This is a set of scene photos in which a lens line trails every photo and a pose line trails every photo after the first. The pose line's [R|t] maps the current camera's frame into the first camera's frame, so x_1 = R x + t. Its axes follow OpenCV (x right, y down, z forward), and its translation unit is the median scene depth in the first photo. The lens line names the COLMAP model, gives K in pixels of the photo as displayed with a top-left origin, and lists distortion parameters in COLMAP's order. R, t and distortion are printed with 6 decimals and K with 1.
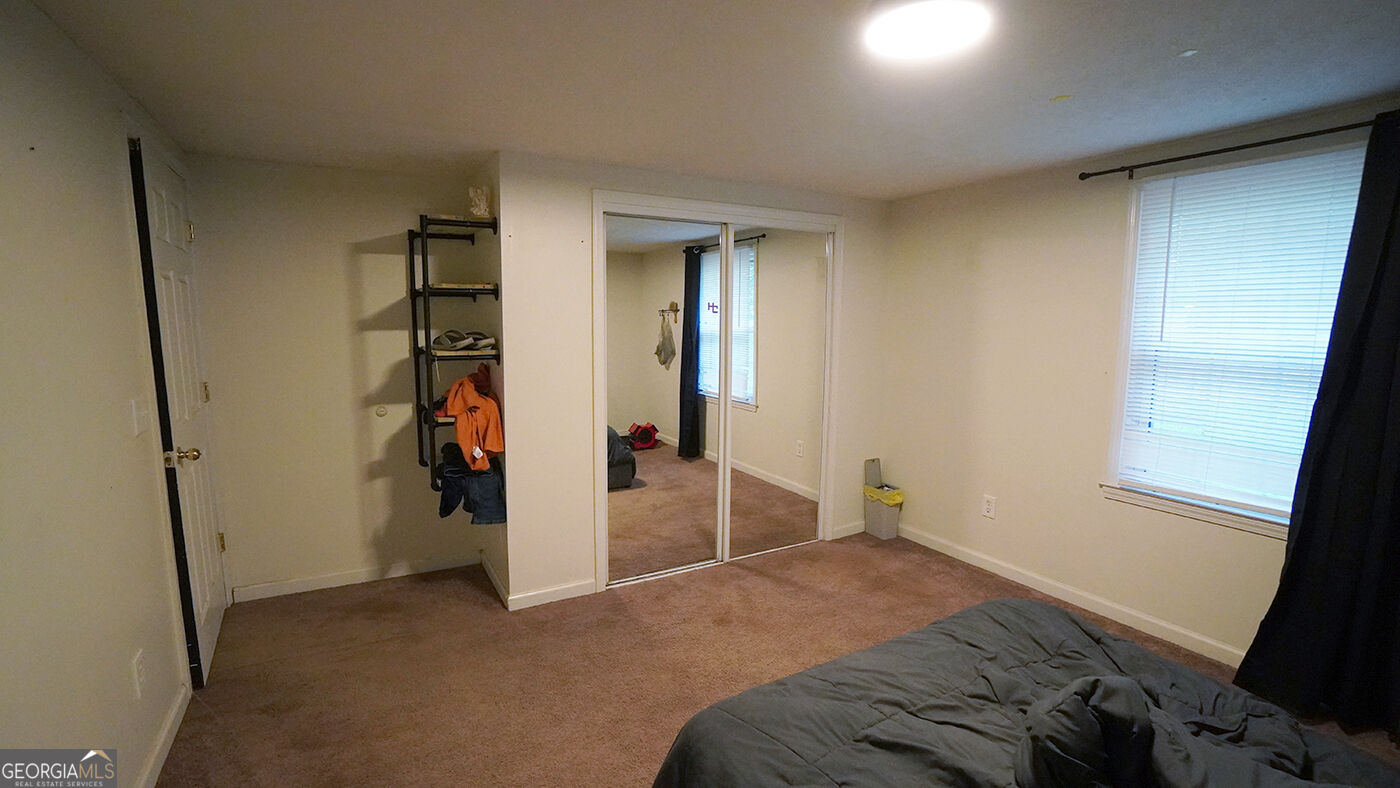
lens RADIAL K [[622.8, 0, 700.0], [0, 622.8, 394.0], [0, 0, 1]] dist [-0.043853, 0.022364]
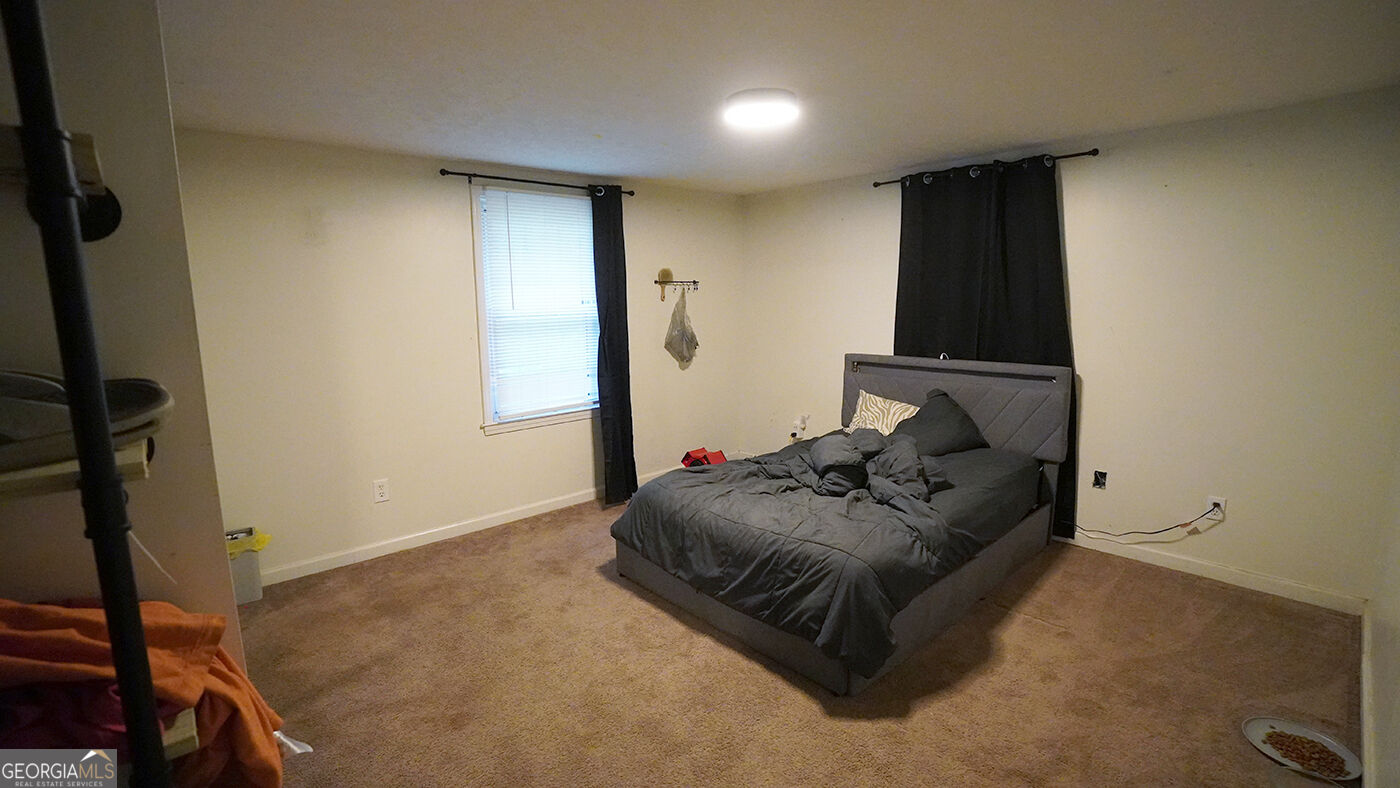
lens RADIAL K [[622.8, 0, 700.0], [0, 622.8, 394.0], [0, 0, 1]] dist [-0.043853, 0.022364]
pose [[-0.214618, -0.169869, 0.961813, -0.699651], [0.122284, 0.972338, 0.199014, -0.124815], [-0.969013, 0.160326, -0.187909, 0.849782]]
